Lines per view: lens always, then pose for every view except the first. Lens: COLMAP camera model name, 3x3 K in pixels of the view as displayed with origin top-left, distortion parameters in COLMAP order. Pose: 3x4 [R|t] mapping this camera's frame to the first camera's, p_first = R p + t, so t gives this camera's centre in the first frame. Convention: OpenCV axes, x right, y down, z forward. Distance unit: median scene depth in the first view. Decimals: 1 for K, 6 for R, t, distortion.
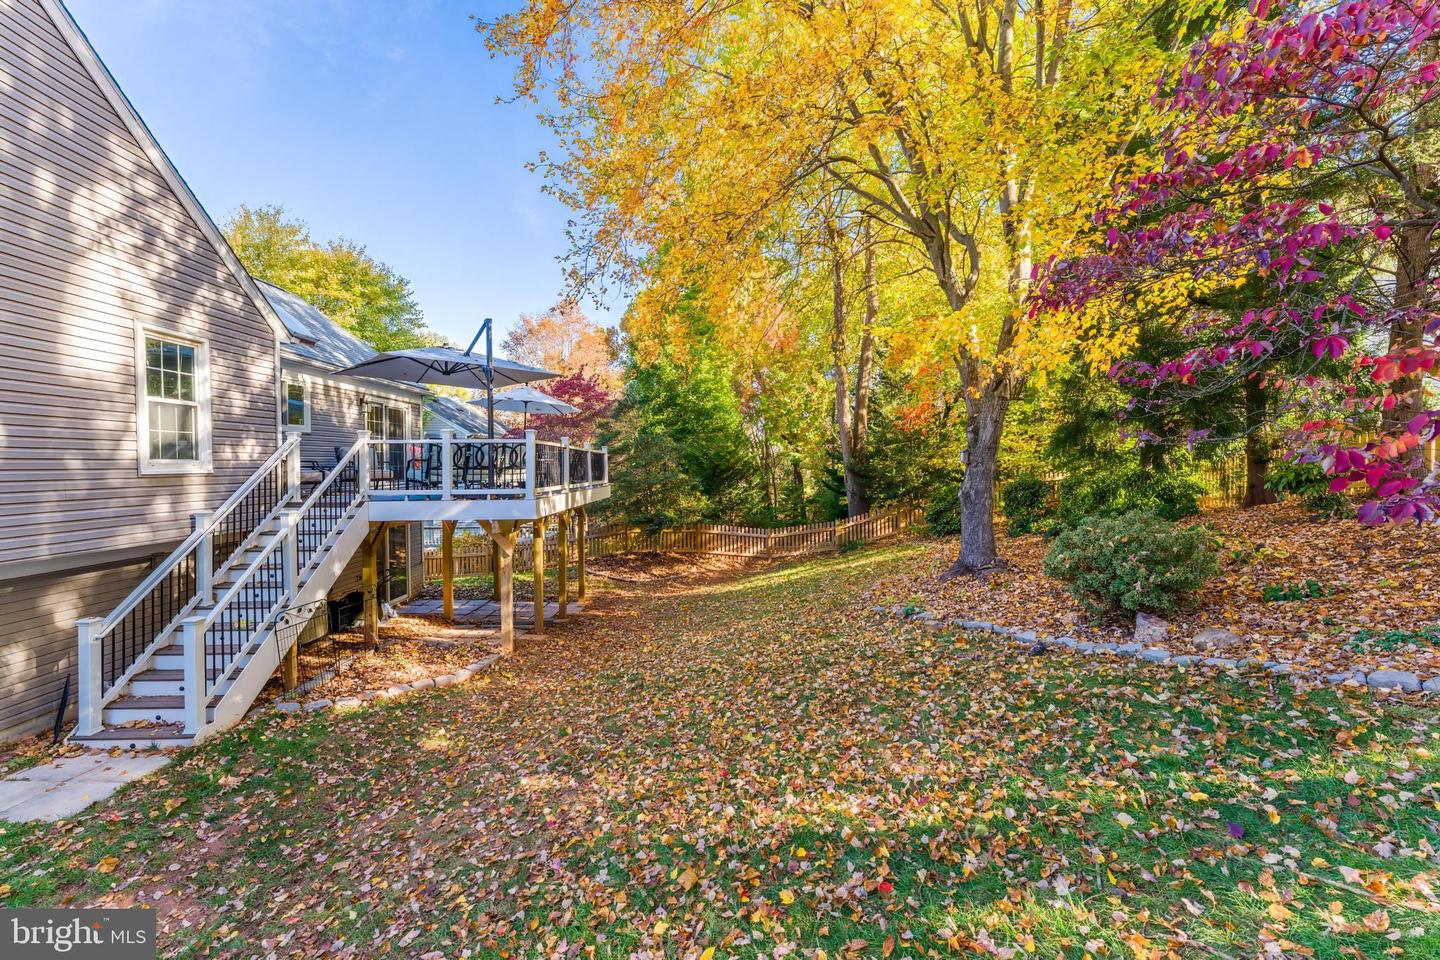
lens RADIAL K [[590.3, 0, 731.2], [0, 590.3, 471.5], [0, 0, 1]] dist [-0.001592, -0.000130]
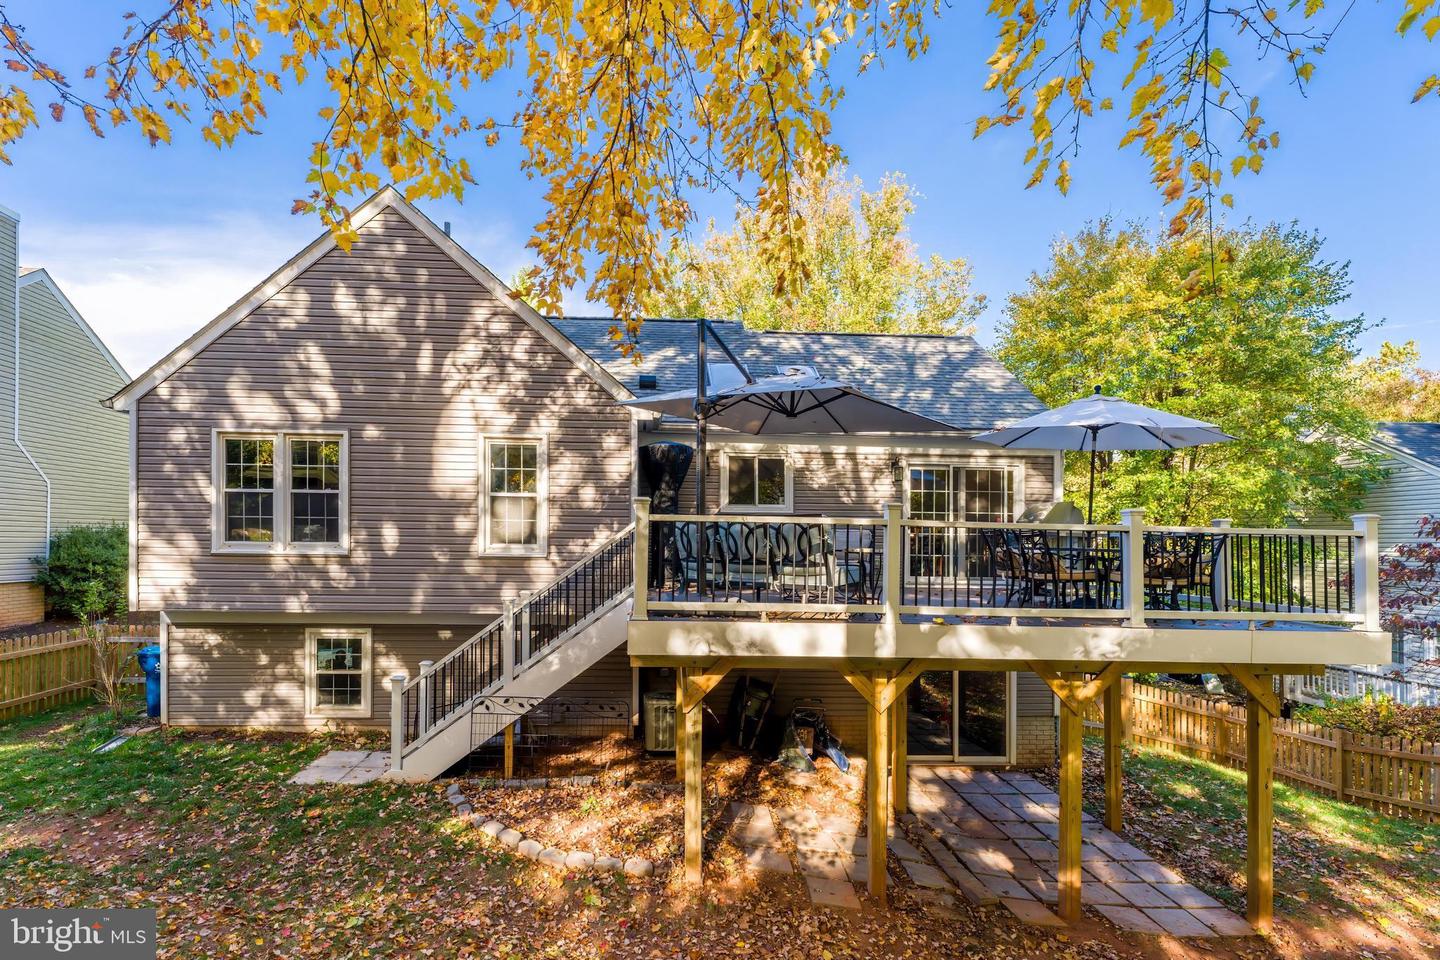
lens RADIAL K [[578.1, 0, 724.5], [0, 578.1, 483.5], [0, 0, 1]] dist [0.000510, 0.000268]
pose [[-0.031903, -0.010816, -0.999432, 0.172572], [-0.027913, 0.999561, -0.009926, -0.155991], [0.999101, 0.027580, -0.032191, 1.438908]]
